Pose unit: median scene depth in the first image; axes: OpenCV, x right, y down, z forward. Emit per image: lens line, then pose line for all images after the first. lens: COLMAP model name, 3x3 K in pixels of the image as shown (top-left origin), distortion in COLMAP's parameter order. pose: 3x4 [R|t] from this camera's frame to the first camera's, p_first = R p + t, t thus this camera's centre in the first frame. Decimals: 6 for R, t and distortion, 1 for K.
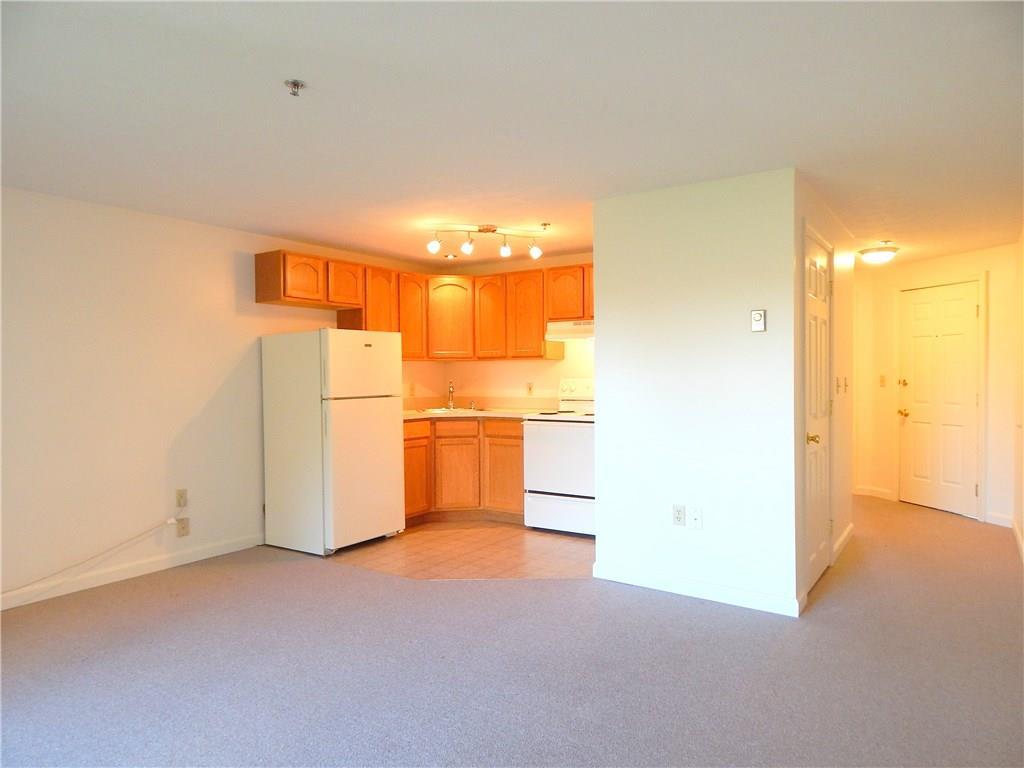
lens RADIAL K [[684.0, 0, 515.0], [0, 684.0, 371.2], [0, 0, 1]] dist [0.018834, -0.000791]
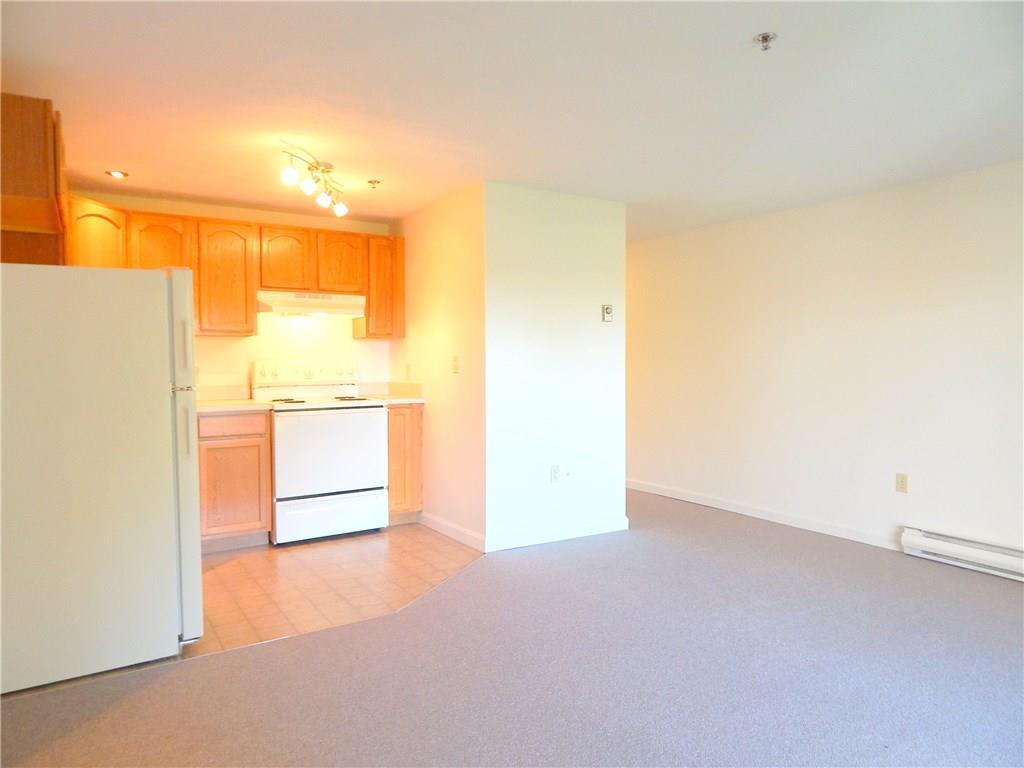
lens RADIAL K [[679.3, 0, 514.6], [0, 679.3, 376.0], [0, 0, 1]] dist [0.013763, -0.008622]
pose [[0.400999, -0.018793, 0.915886, -0.600106], [-0.000798, 0.999782, 0.020863, 0.012965], [-0.916078, -0.009097, 0.400896, 0.426458]]
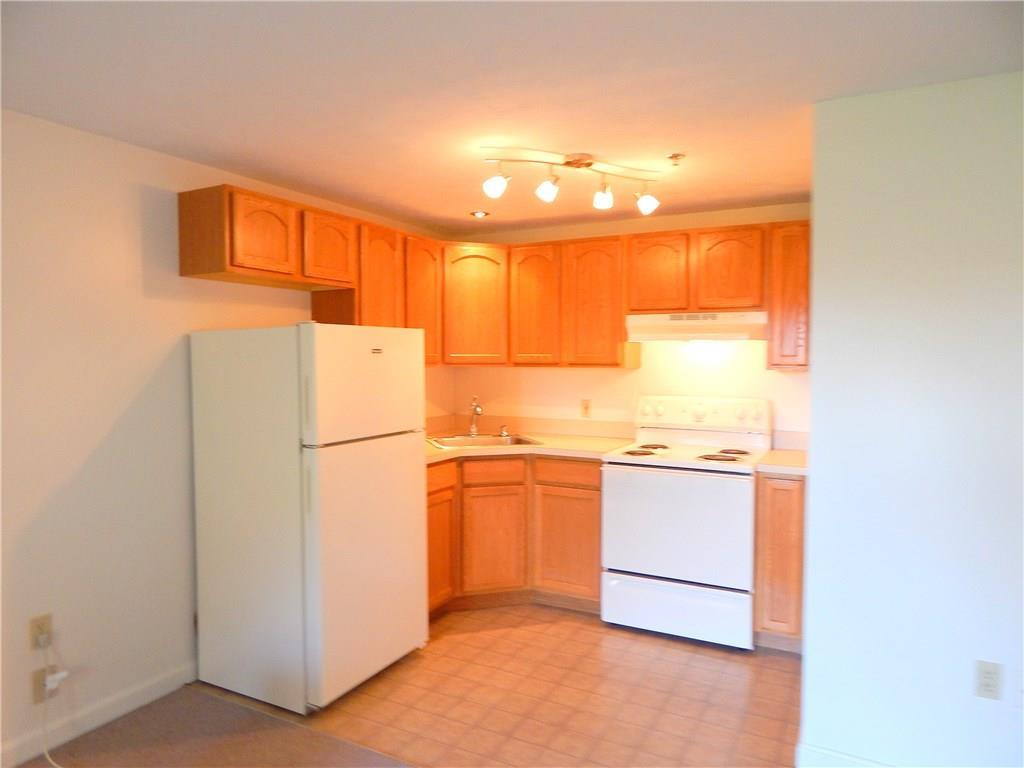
lens RADIAL K [[679.3, 0, 514.6], [0, 679.3, 376.0], [0, 0, 1]] dist [0.013763, -0.008622]
pose [[0.995139, 0.007304, 0.098212, -0.137433], [-0.010417, 0.999458, 0.031222, -0.032259], [-0.097931, -0.032093, 0.994676, 0.357020]]
